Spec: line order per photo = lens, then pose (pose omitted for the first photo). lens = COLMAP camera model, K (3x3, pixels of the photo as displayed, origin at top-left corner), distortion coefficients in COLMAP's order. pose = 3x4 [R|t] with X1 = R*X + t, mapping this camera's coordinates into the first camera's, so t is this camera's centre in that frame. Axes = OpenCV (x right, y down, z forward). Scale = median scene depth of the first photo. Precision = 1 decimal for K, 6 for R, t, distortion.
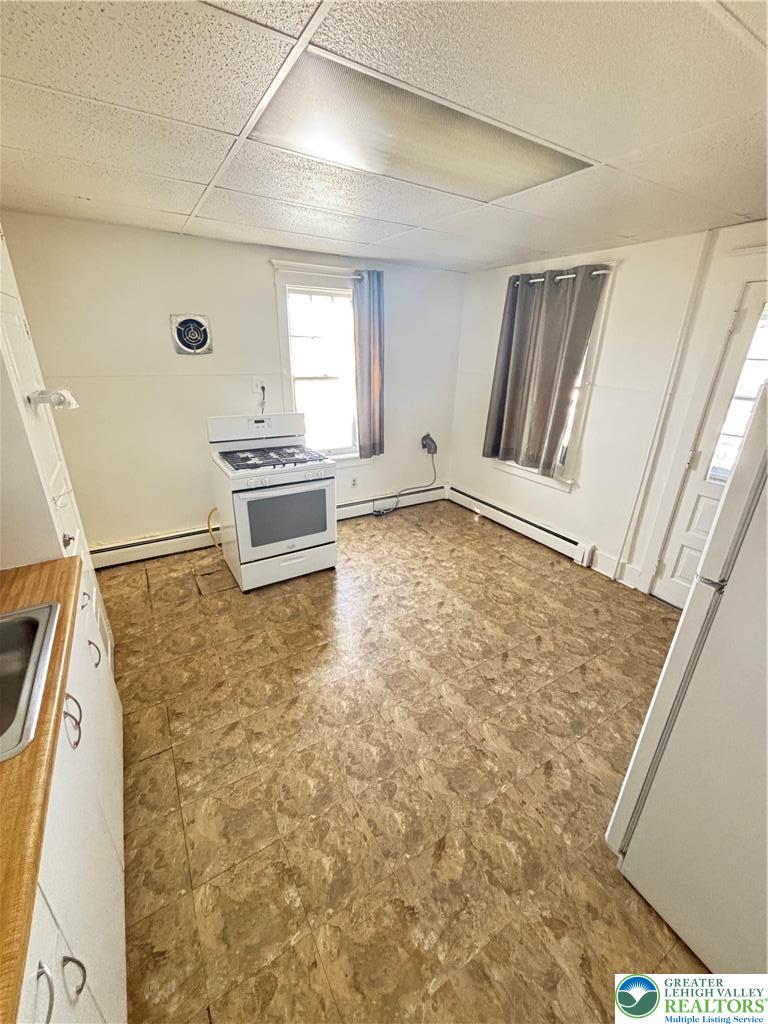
lens RADIAL K [[412.8, 0, 384.9], [0, 412.8, 512.2], [0, 0, 1]] dist [-0.009862, 0.001563]
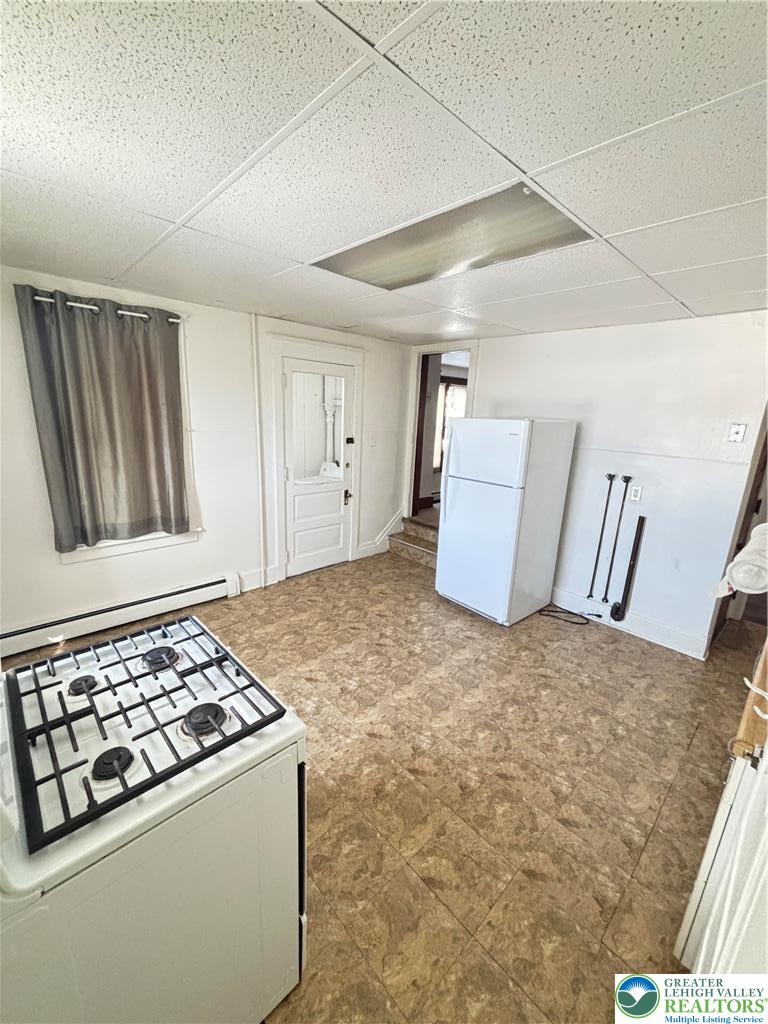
lens RADIAL K [[412.8, 0, 382.9], [0, 412.8, 511.4], [0, 0, 1]] dist [-0.009862, 0.001563]
pose [[-0.206693, -0.268056, 0.940970, -0.741358], [0.324329, 0.888589, 0.324376, -0.391306], [-0.923086, 0.372230, -0.096727, 0.940361]]
